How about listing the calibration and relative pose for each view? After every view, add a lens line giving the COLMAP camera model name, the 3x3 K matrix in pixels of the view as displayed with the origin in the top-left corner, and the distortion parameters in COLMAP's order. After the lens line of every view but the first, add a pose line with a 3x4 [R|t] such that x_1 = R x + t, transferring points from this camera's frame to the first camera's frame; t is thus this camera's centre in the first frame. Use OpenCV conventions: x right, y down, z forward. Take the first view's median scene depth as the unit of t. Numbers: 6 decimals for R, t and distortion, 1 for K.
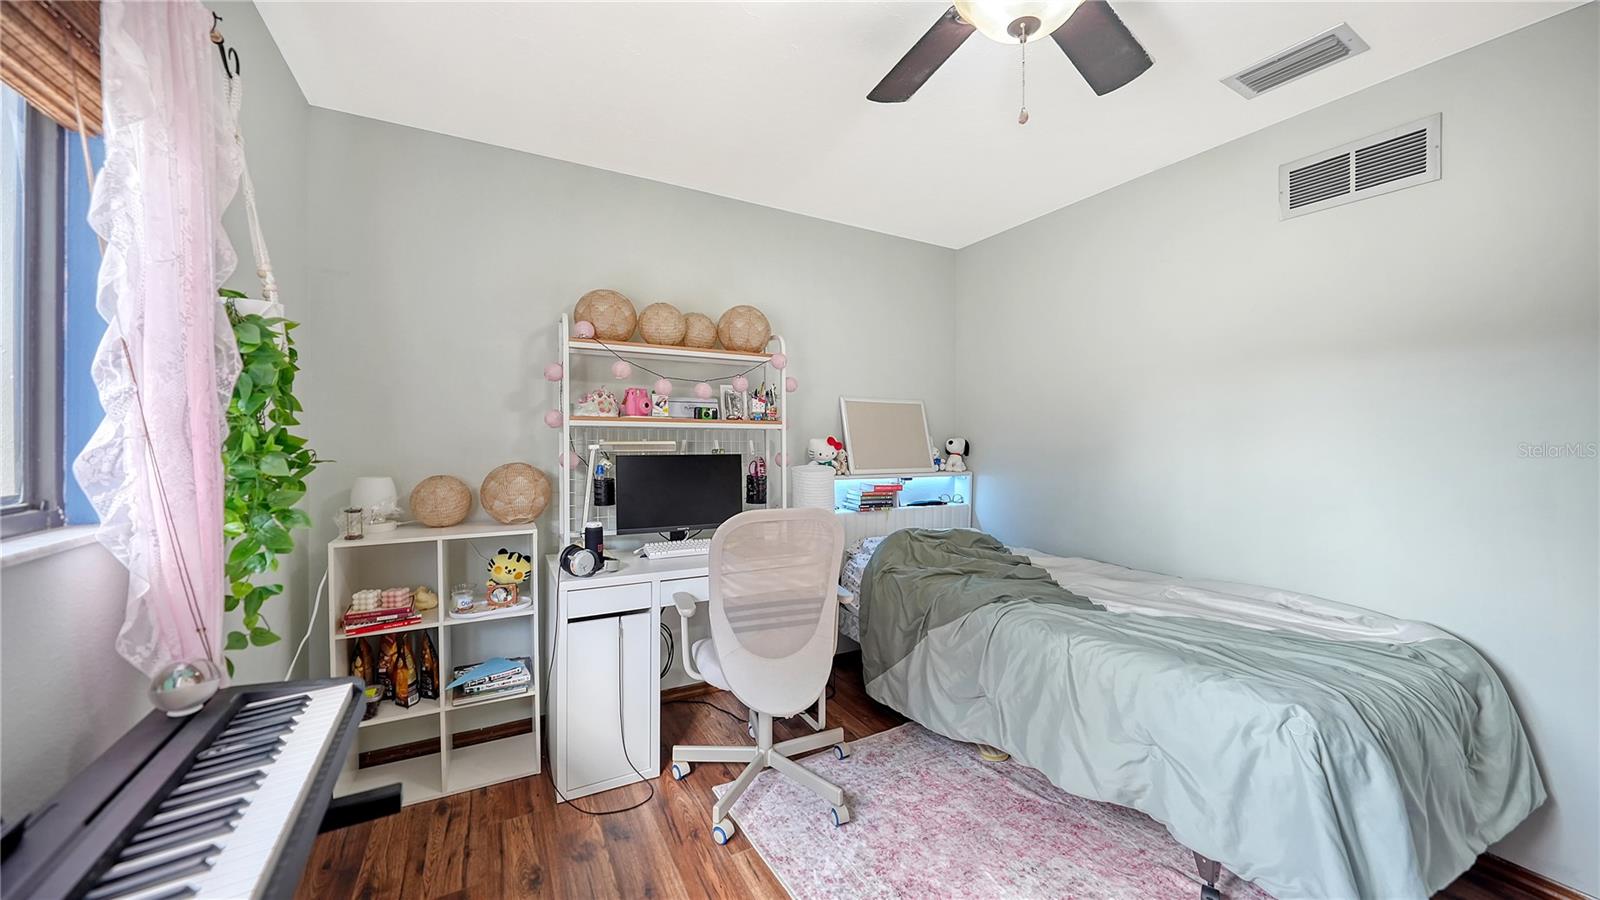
lens RADIAL K [[589.6, 0, 797.3], [0, 589.6, 438.8], [0, 0, 1]] dist [-0.003575, -0.000127]
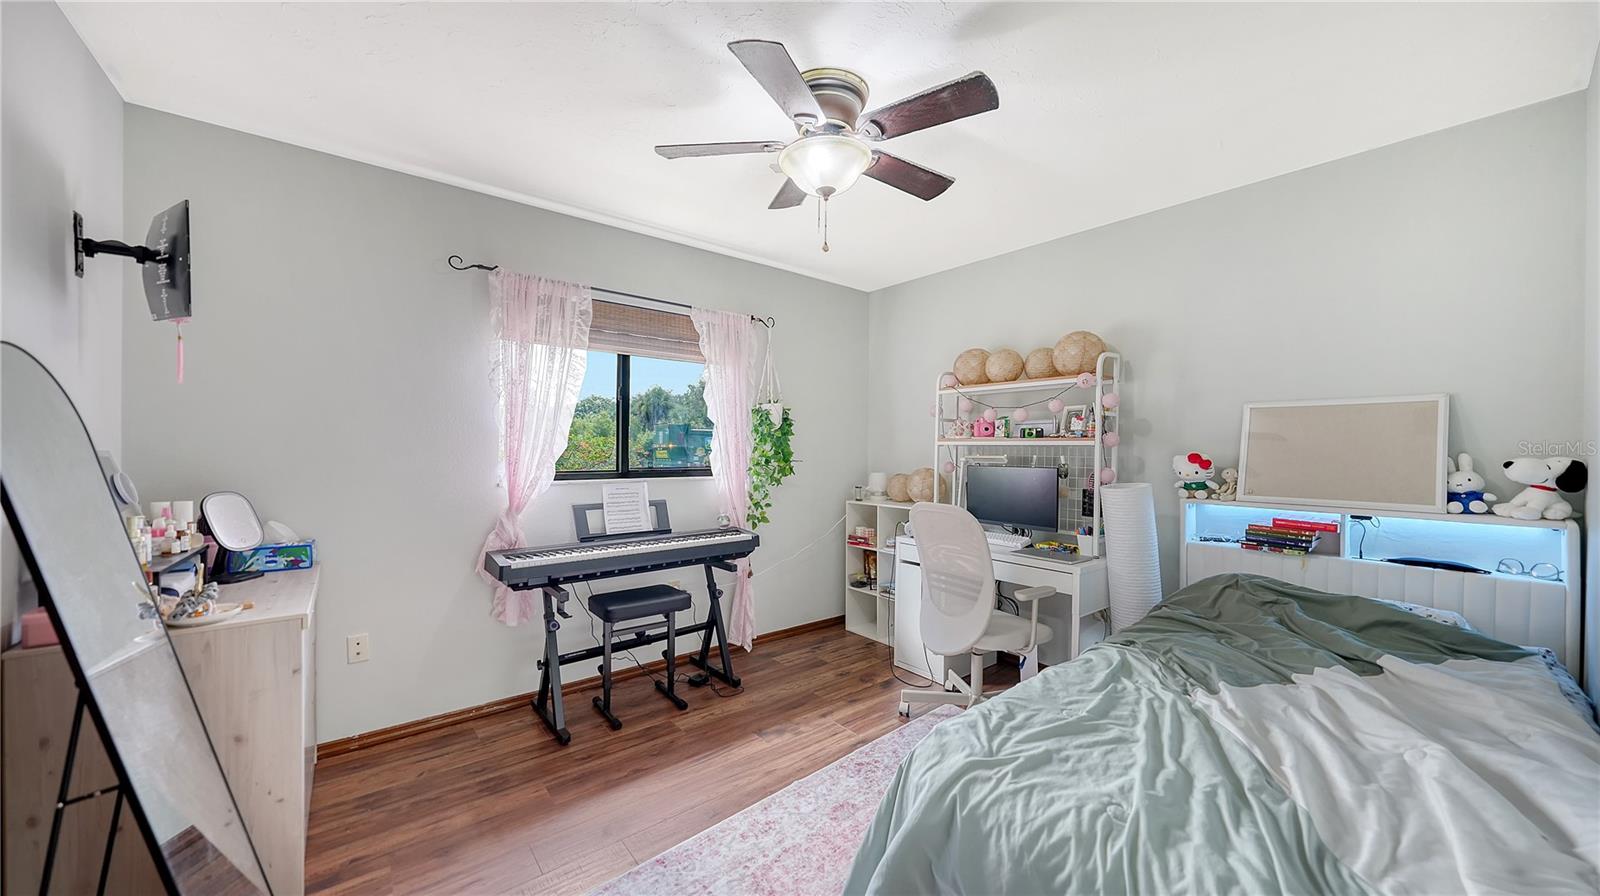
lens RADIAL K [[555.7, 0, 794.5], [0, 555.7, 453.4], [0, 0, 1]] dist [-0.002054, -0.000526]
pose [[0.188769, 0.003310, -0.982016, 0.870513], [-0.012534, 0.999921, 0.000961, 0.003509], [0.981942, 0.012127, 0.188796, 0.308680]]
